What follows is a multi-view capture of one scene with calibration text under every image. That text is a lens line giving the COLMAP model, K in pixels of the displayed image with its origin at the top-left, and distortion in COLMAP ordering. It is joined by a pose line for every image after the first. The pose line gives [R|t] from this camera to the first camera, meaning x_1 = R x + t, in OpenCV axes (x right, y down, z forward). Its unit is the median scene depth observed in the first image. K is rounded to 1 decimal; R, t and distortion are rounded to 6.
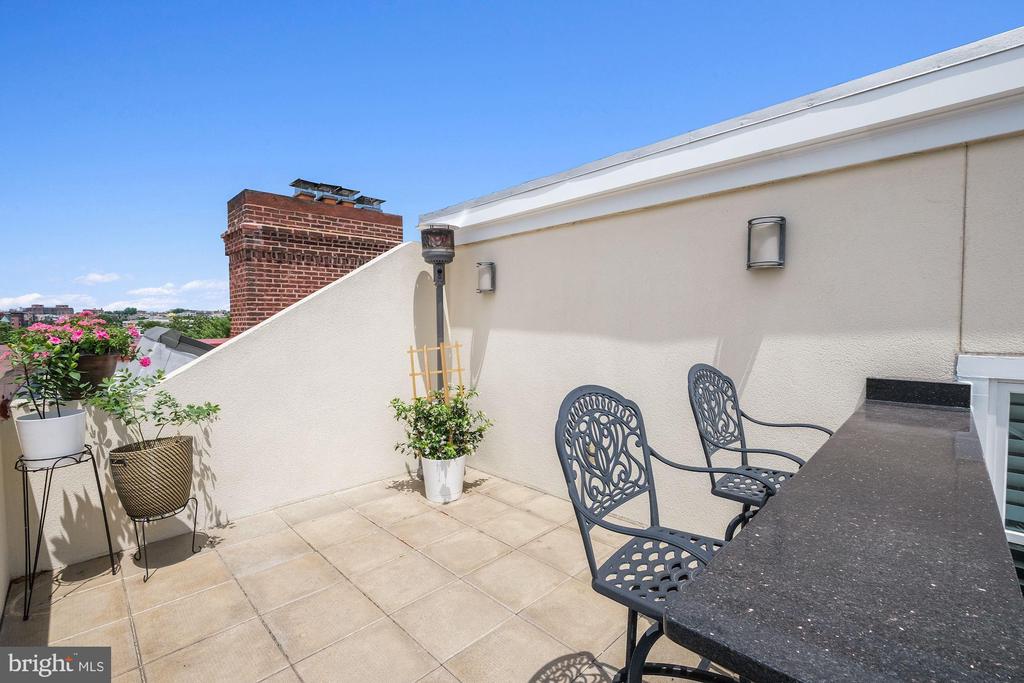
lens RADIAL K [[454.3, 0, 511.8], [0, 454.3, 336.1], [0, 0, 1]] dist [0.000280, -0.000160]
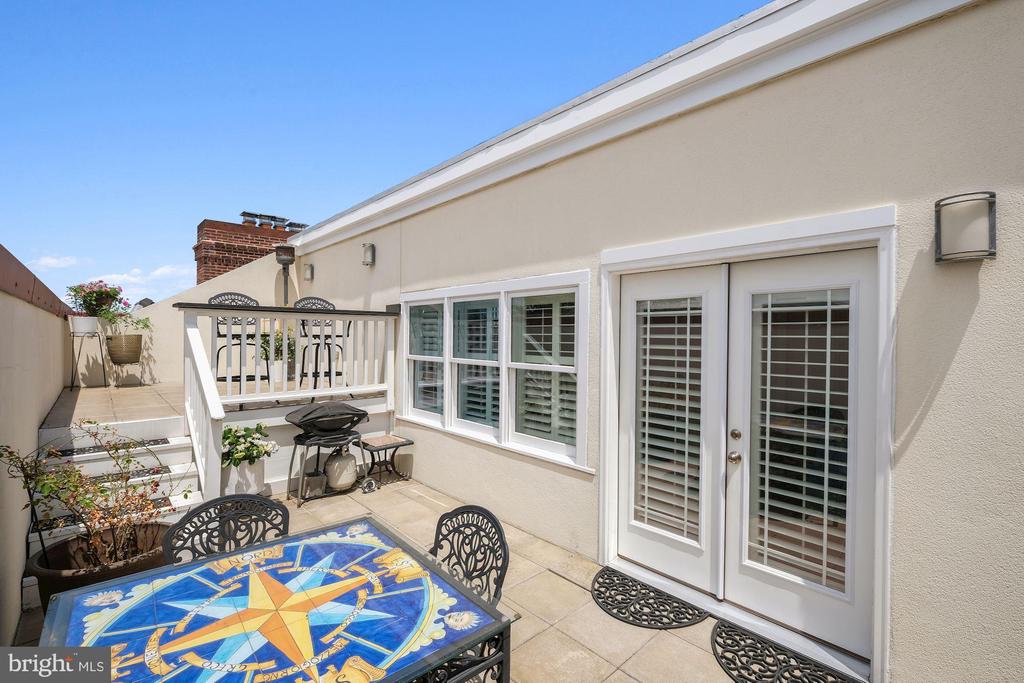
lens RADIAL K [[454.3, 0, 511.8], [0, 454.3, 336.1], [0, 0, 1]] dist [0.000280, -0.000160]
pose [[0.999337, 0.020810, -0.029884, 1.239479], [-0.021785, 0.999228, -0.032685, 0.263462], [0.029181, 0.033314, 0.999019, -1.247644]]
